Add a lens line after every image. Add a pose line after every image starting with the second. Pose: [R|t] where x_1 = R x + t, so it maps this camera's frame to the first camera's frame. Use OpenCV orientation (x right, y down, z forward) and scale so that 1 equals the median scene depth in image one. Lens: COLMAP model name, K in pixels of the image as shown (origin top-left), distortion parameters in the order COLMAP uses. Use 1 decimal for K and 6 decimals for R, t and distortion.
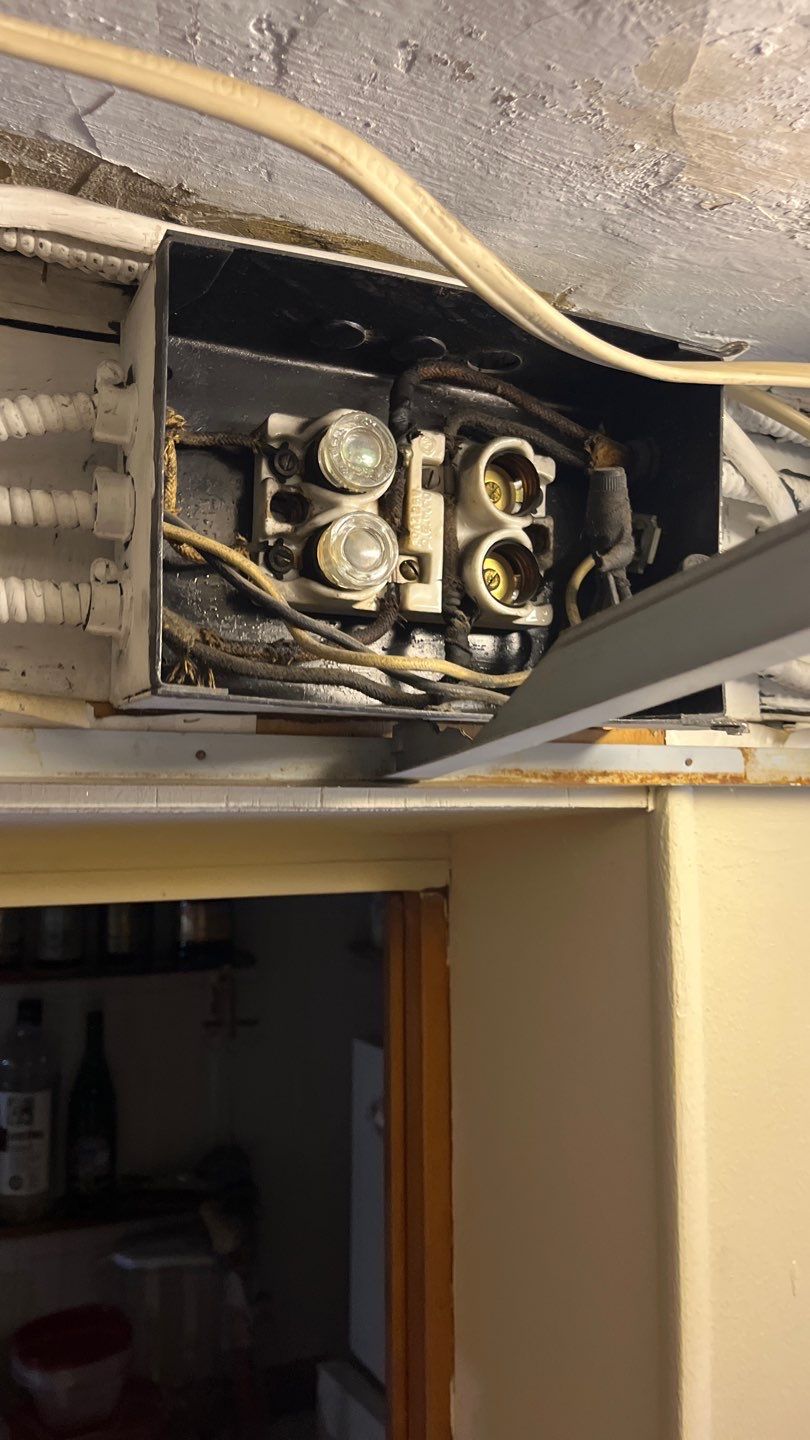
lens RADIAL K [[1077.7, 0, 404.8], [0, 1077.7, 720.2], [0, 0, 1]] dist [-0.004727, 0.004414]
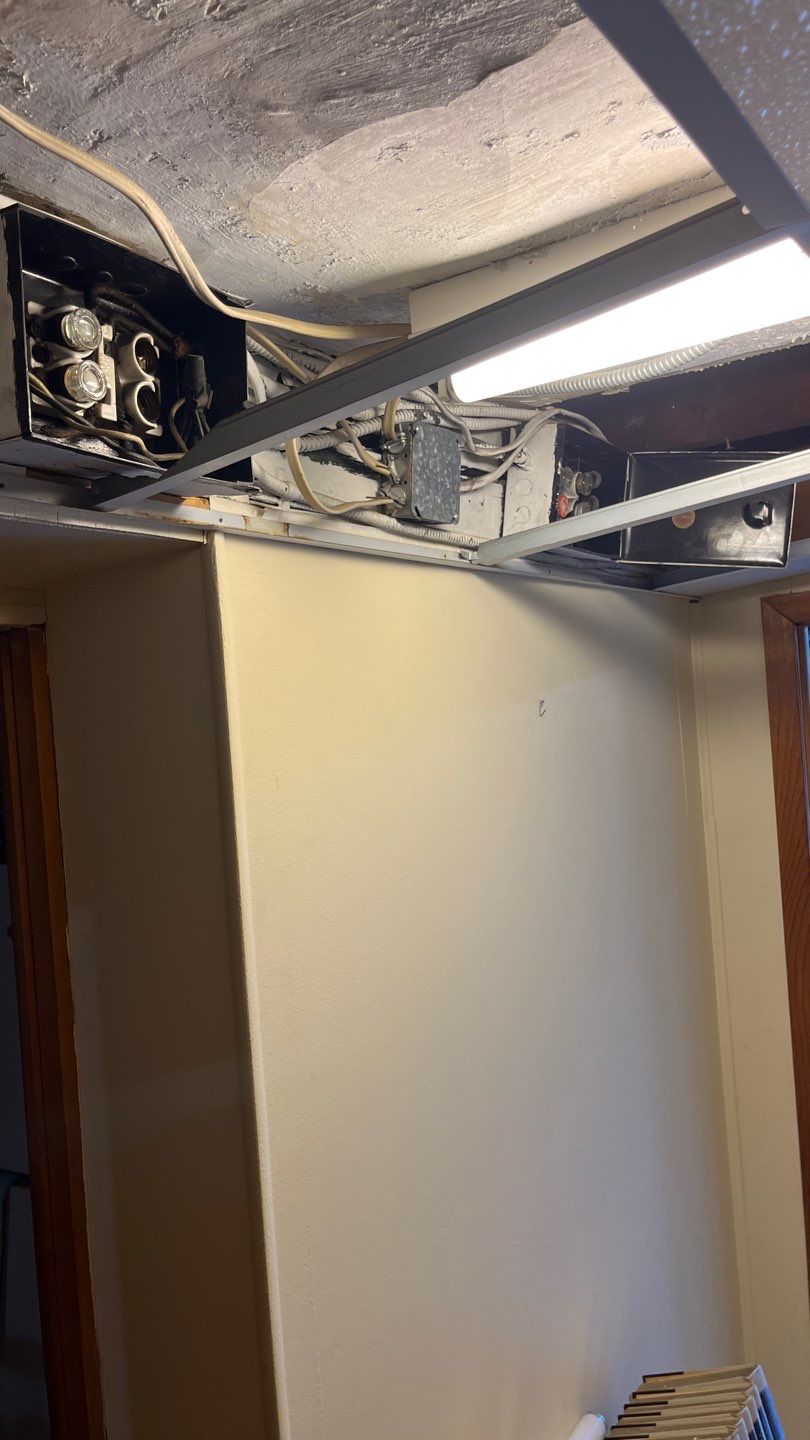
lens RADIAL K [[1077.7, 0, 404.8], [0, 1077.7, 720.2], [0, 0, 1]] dist [-0.004727, 0.004414]
pose [[0.819687, -0.062530, 0.569388, -0.666148], [0.023826, 0.996885, 0.075178, 0.296544], [-0.572315, -0.048056, 0.818624, -0.878722]]
